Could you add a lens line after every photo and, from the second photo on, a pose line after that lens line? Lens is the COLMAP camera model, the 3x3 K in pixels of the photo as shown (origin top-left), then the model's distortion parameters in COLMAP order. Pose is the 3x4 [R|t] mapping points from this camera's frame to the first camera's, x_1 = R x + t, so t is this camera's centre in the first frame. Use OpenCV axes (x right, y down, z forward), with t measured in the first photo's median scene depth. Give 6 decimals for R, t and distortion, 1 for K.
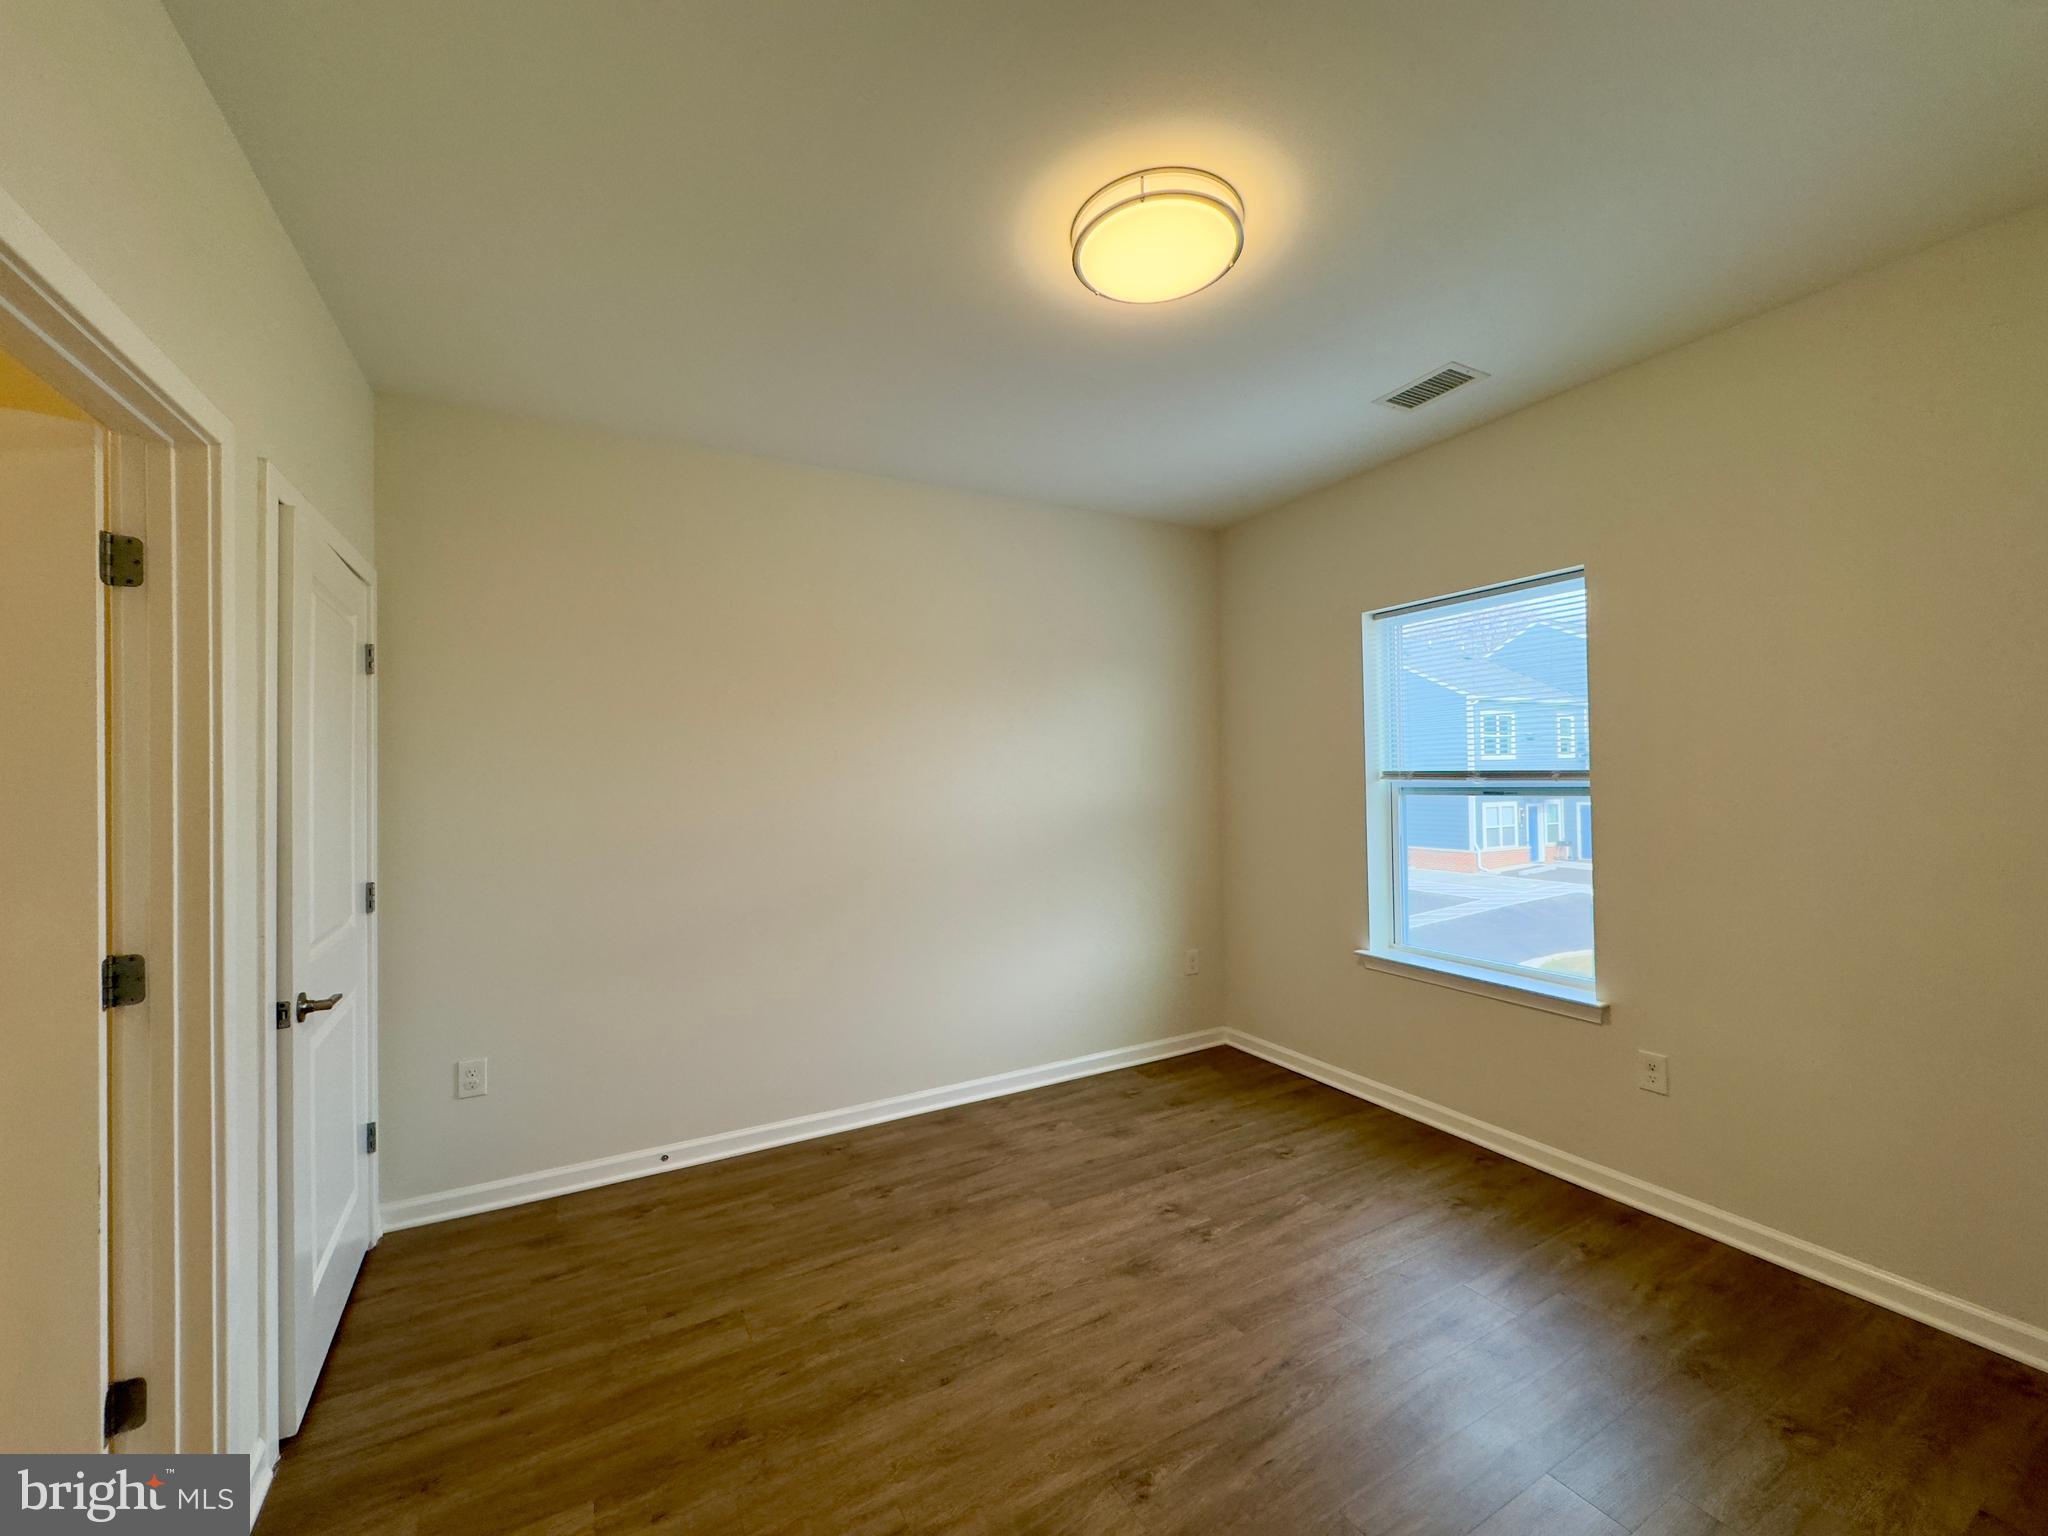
lens RADIAL K [[821.1, 0, 1021.8], [0, 821.1, 764.9], [0, 0, 1]] dist [0.007930, -0.000424]
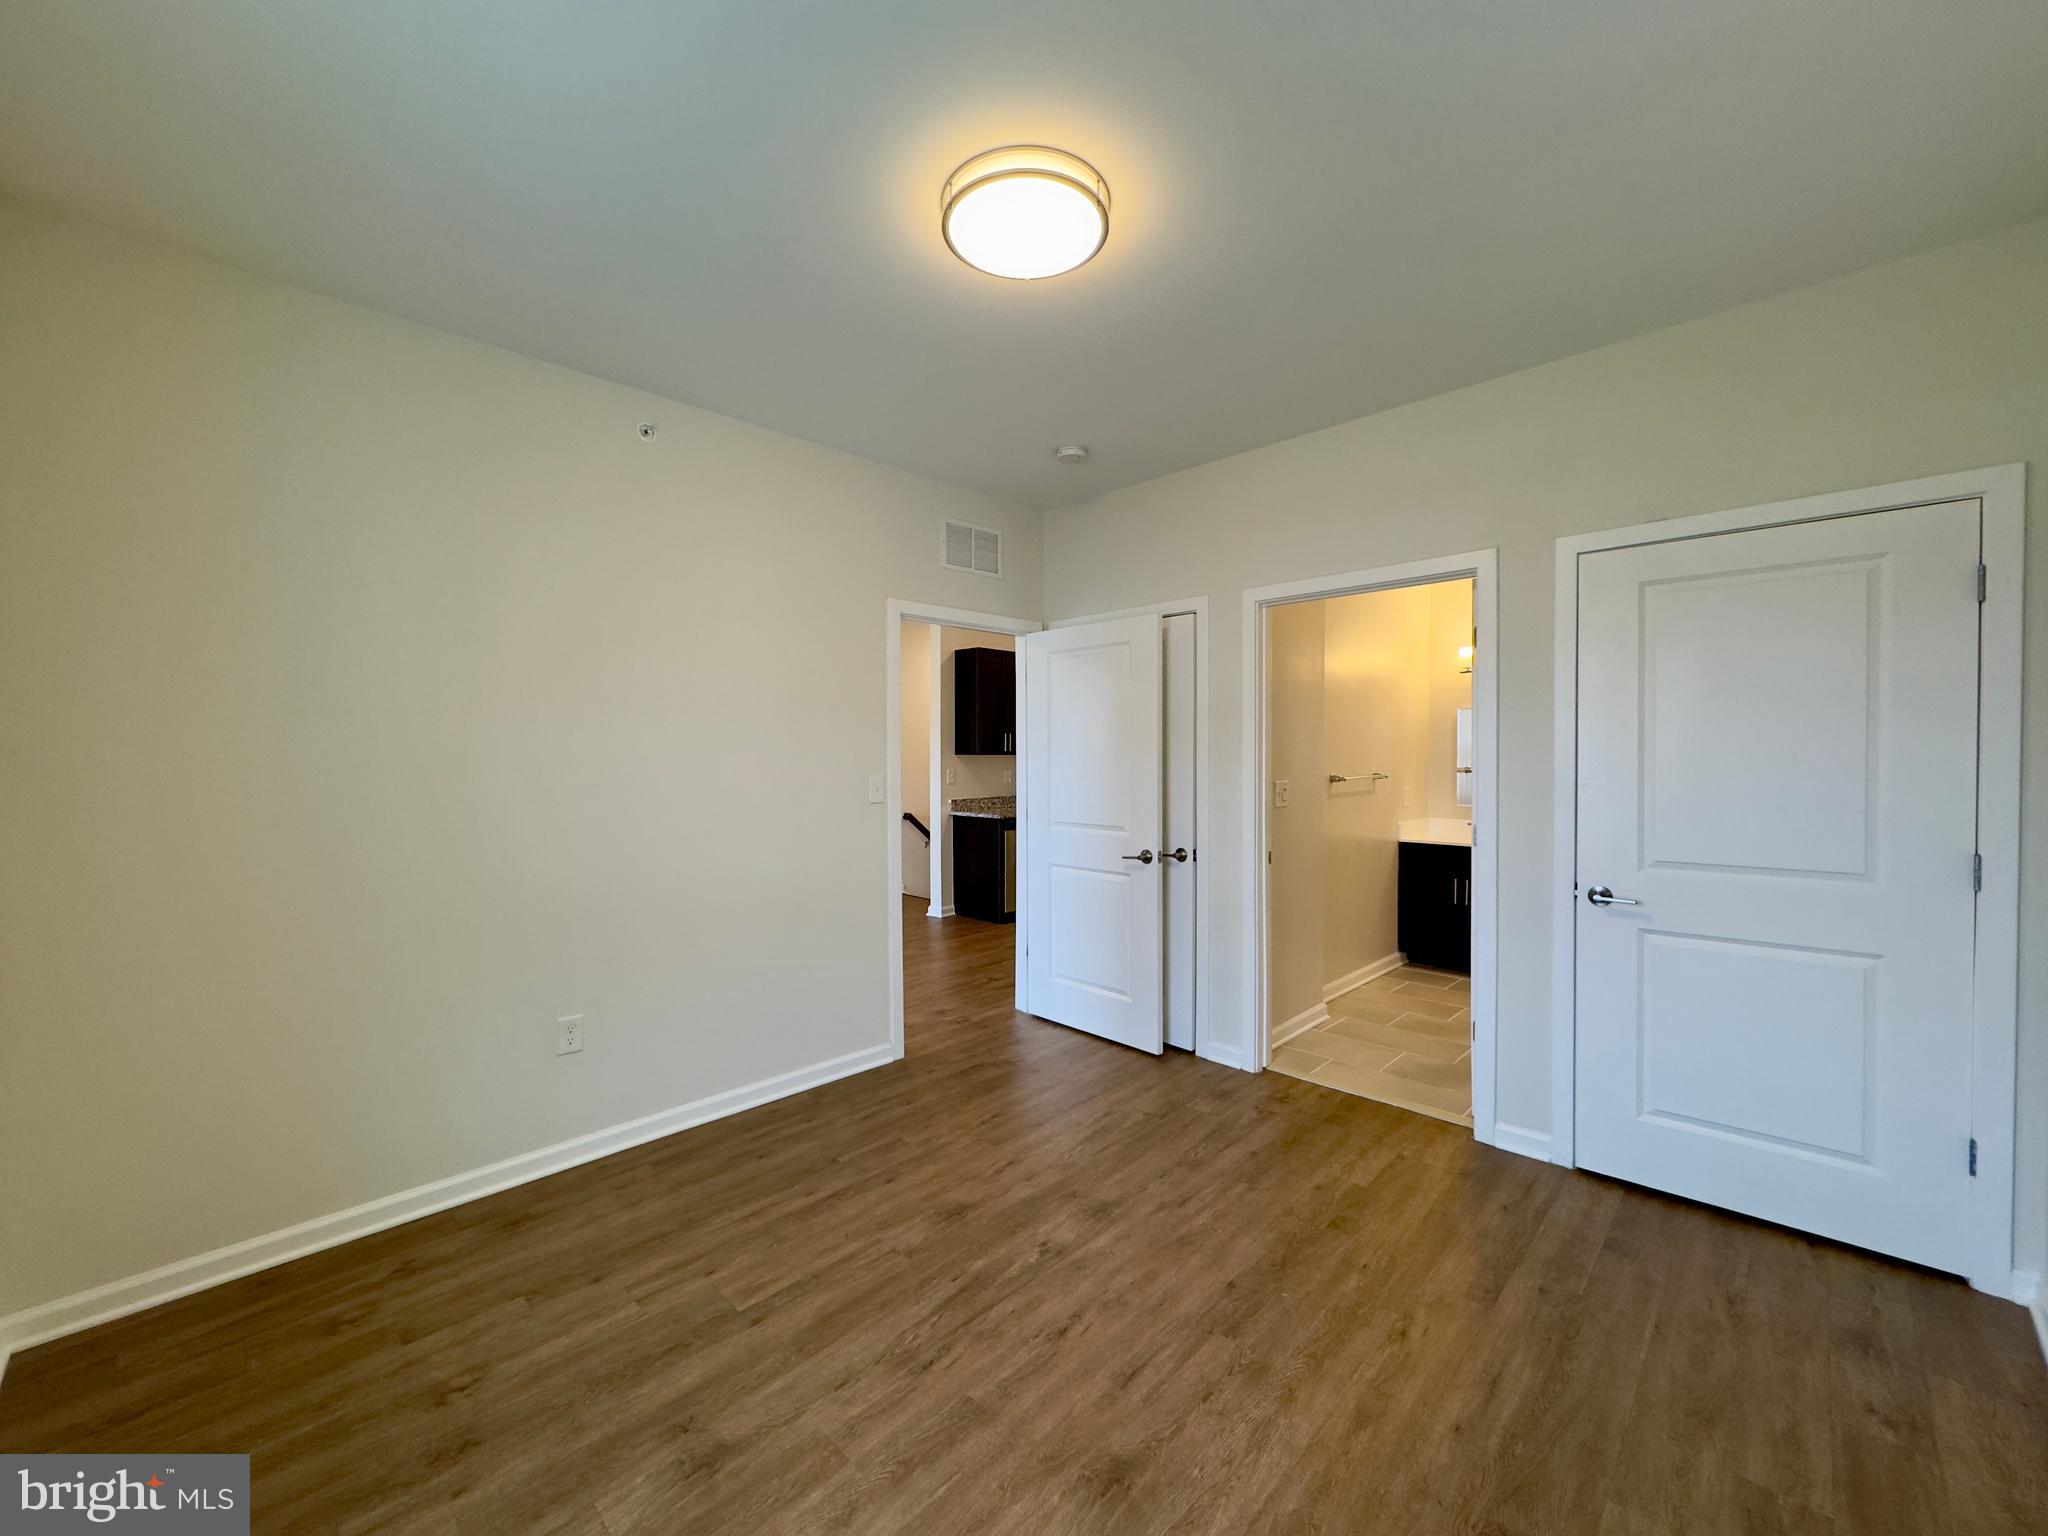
lens RADIAL K [[821.1, 0, 1021.1], [0, 821.1, 768.8], [0, 0, 1]] dist [0.007930, -0.000424]
pose [[-0.958903, 0.026445, -0.282498, 0.452710], [0.026228, 0.999646, 0.004551, 0.033347], [0.282518, -0.003045, -0.959257, 1.890196]]
